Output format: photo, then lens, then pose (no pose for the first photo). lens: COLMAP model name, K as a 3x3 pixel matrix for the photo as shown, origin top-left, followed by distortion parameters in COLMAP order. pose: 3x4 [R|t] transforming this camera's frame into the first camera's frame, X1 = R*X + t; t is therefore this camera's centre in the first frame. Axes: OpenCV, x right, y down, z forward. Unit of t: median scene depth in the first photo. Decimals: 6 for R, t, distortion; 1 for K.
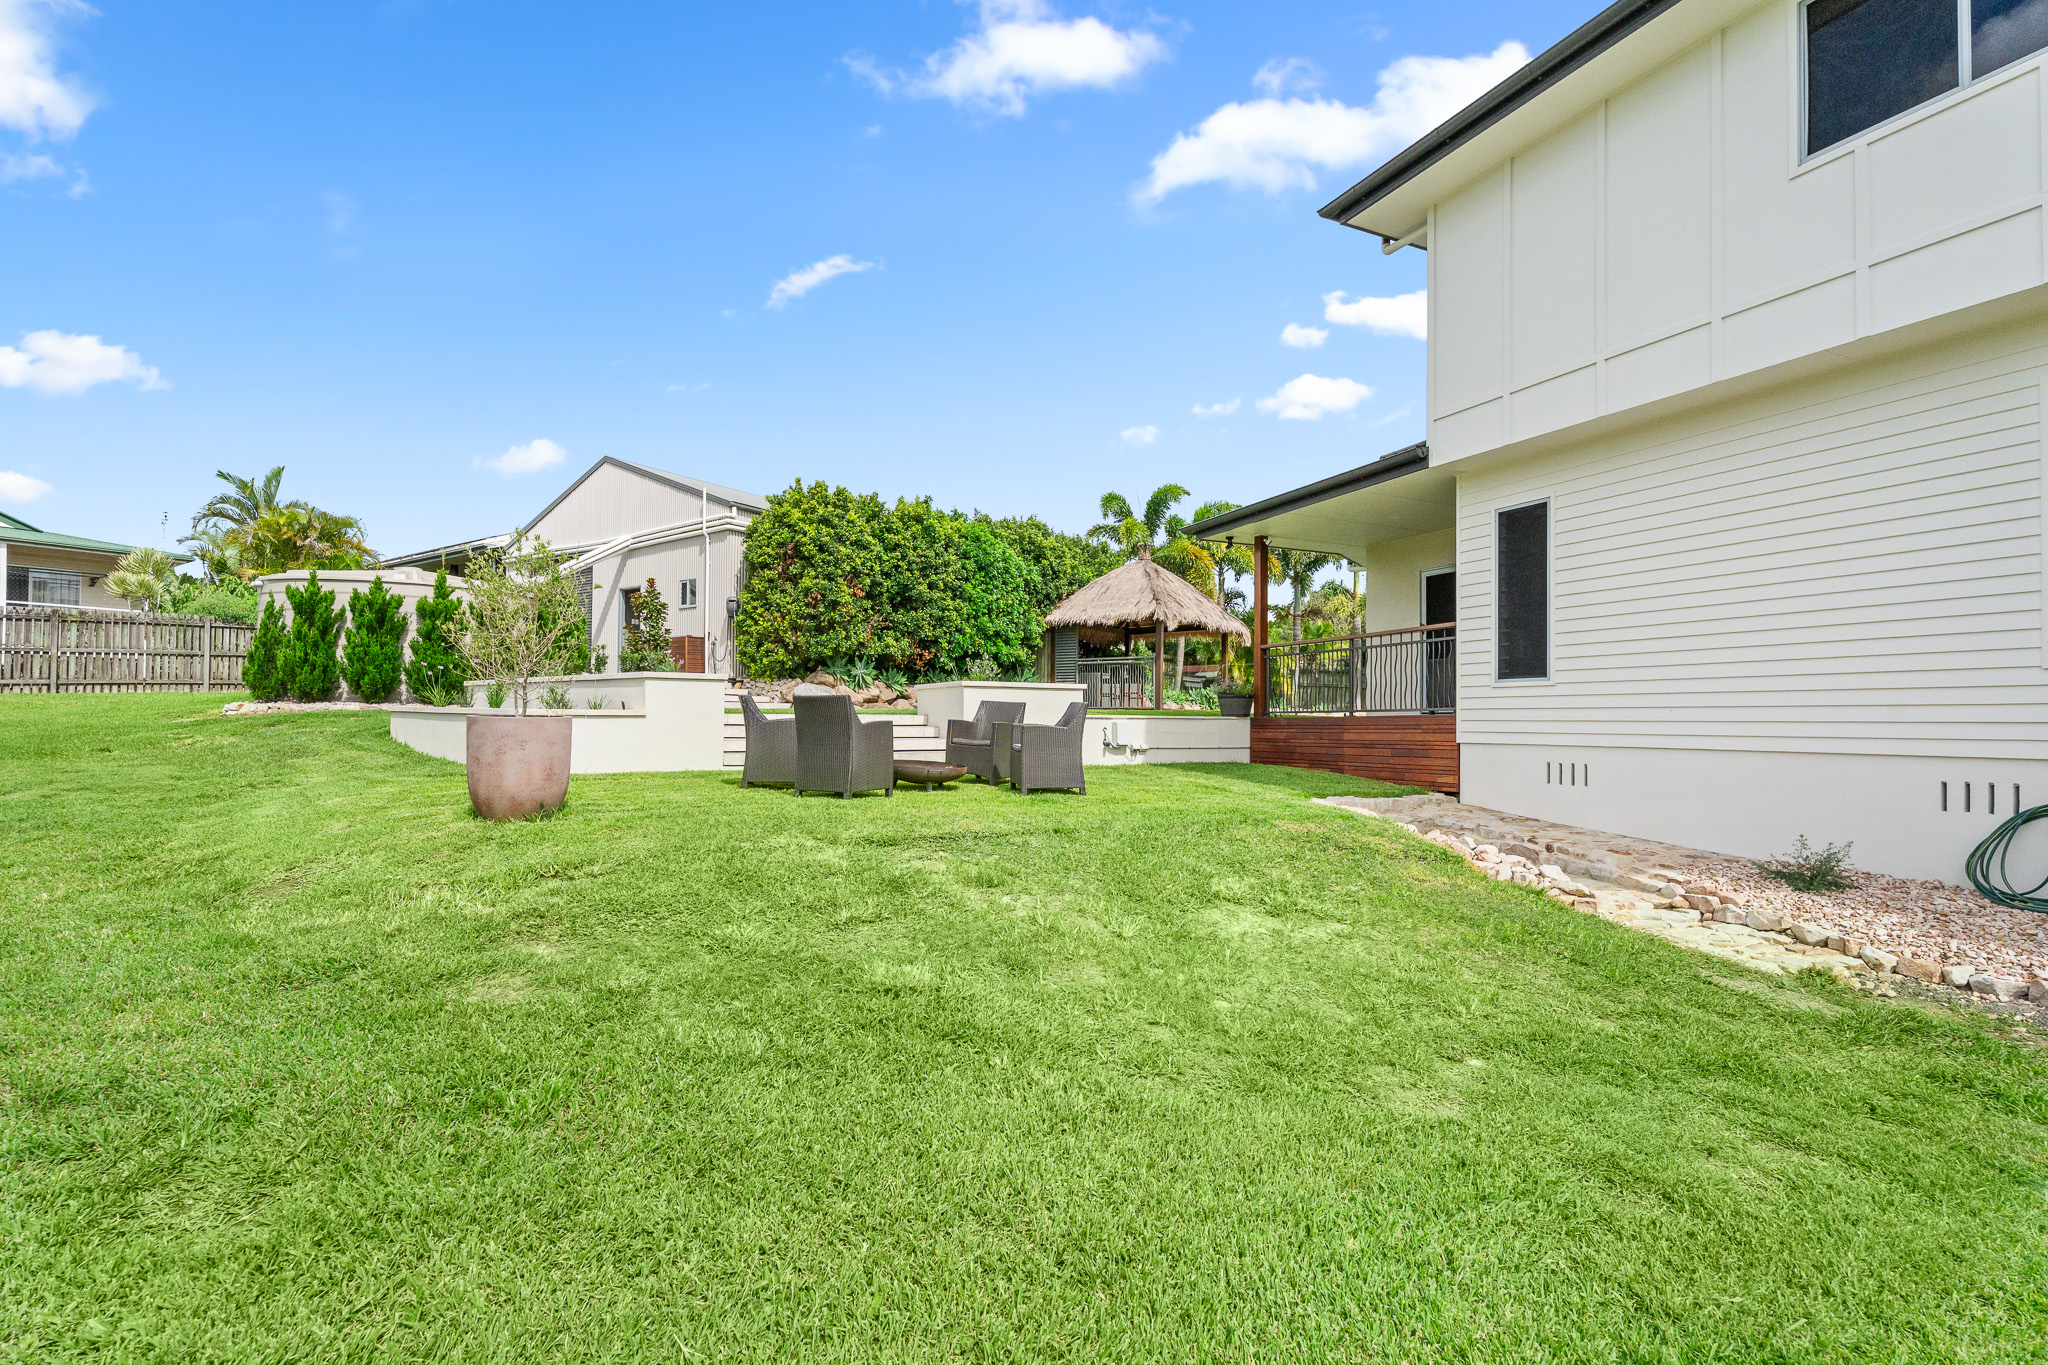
lens RADIAL K [[921.7, 0, 1035.5], [0, 921.7, 688.7], [0, 0, 1]] dist [0.000370, 0.000693]
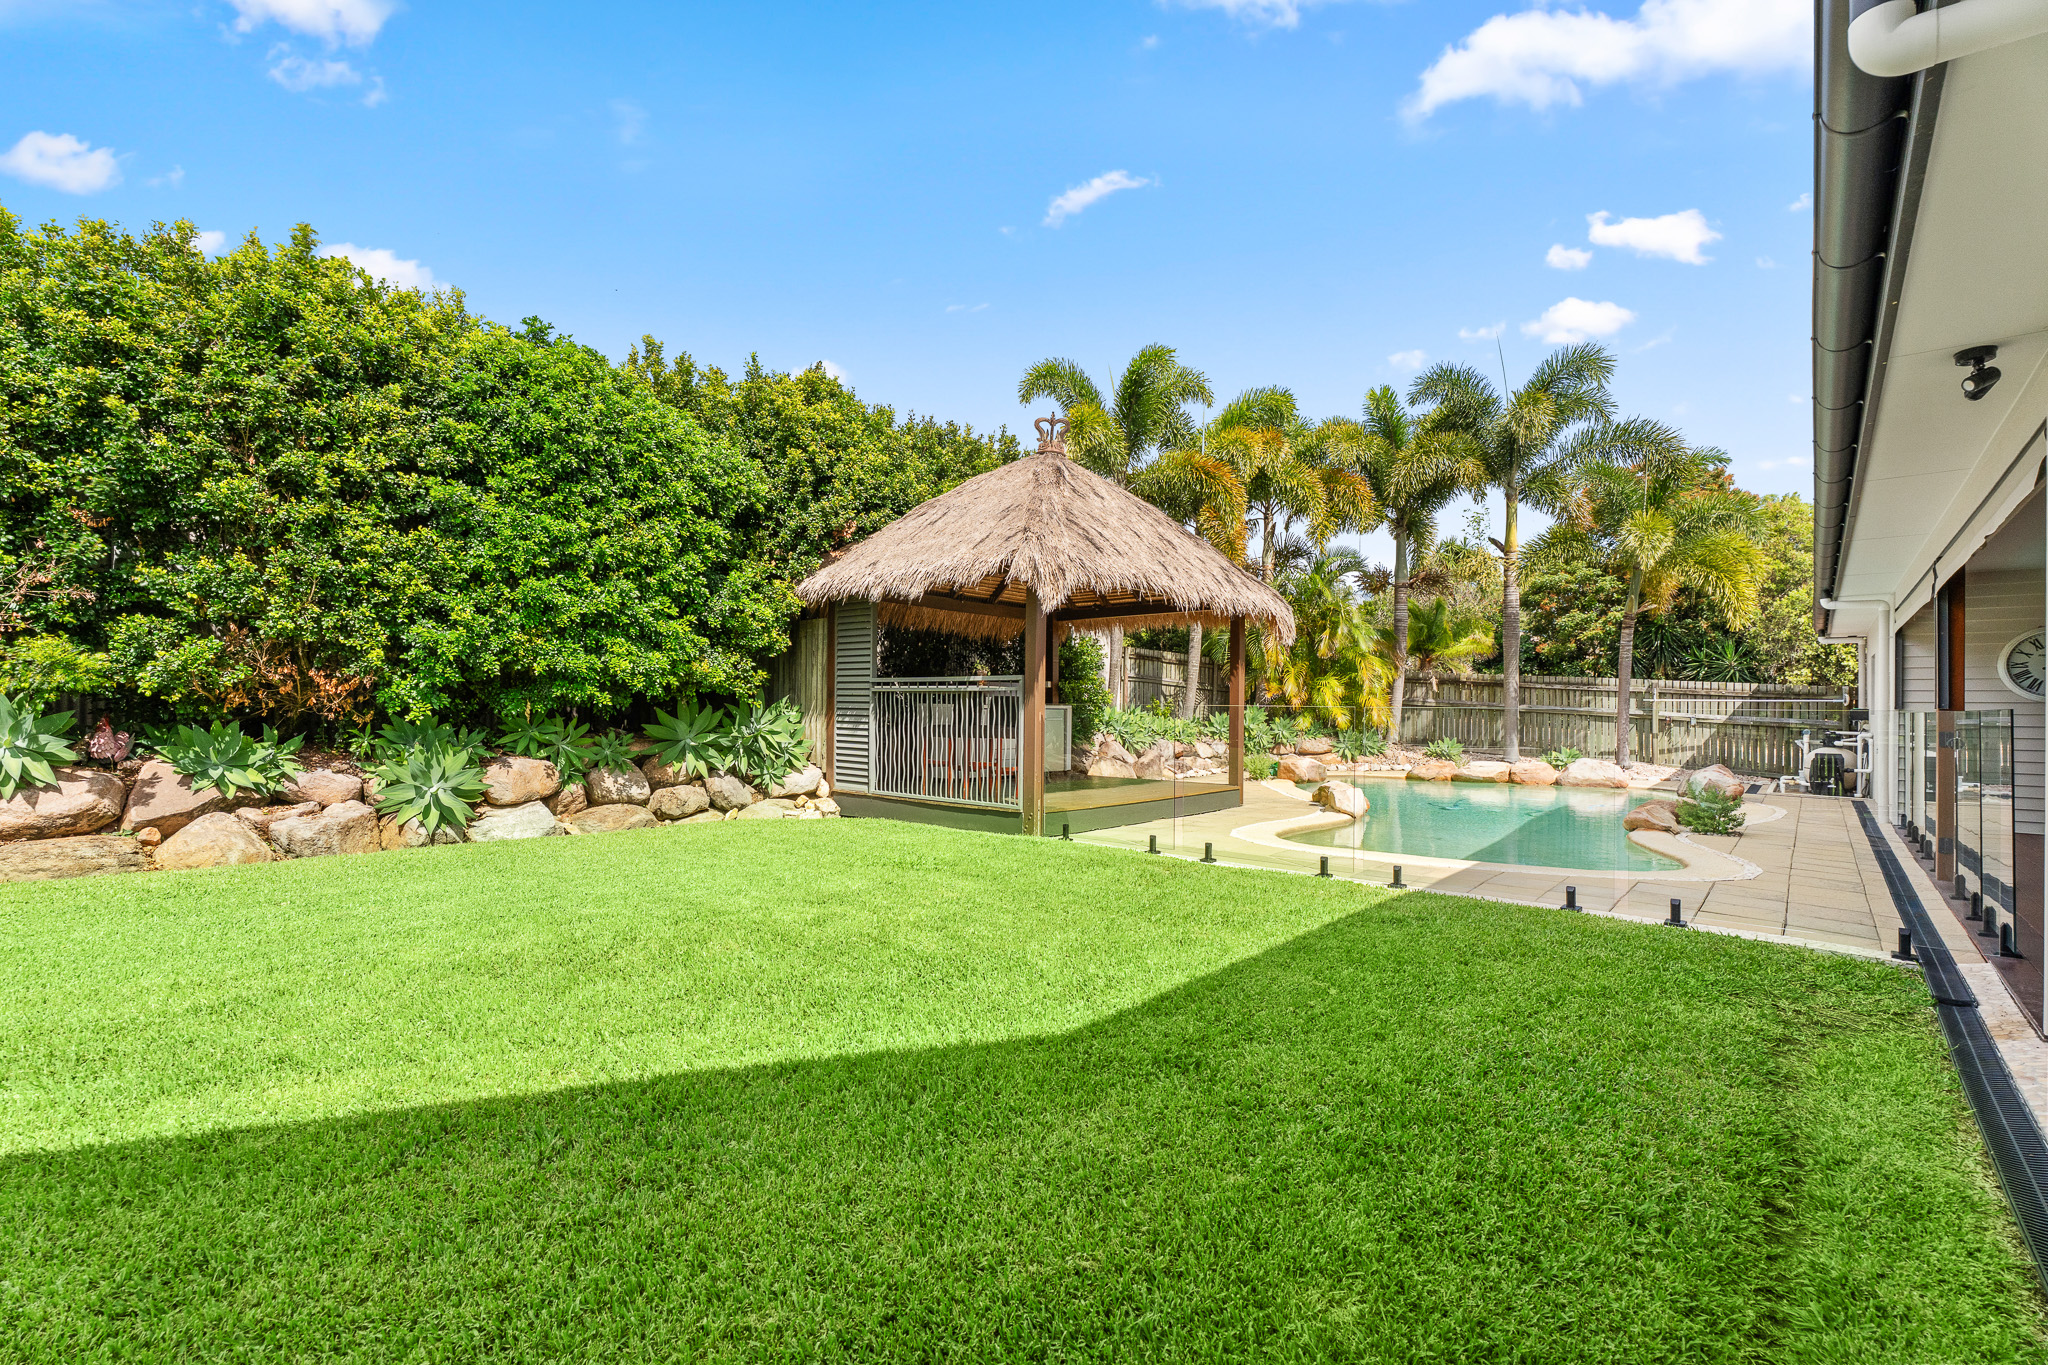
lens RADIAL K [[921.7, 0, 1010.3], [0, 921.7, 671.9], [0, 0, 1]] dist [0.000370, 0.000693]
pose [[0.992695, -0.001513, -0.120640, 0.159840], [0.001097, 0.999993, -0.003516, -0.033707], [0.120645, 0.003358, 0.992690, 0.577103]]
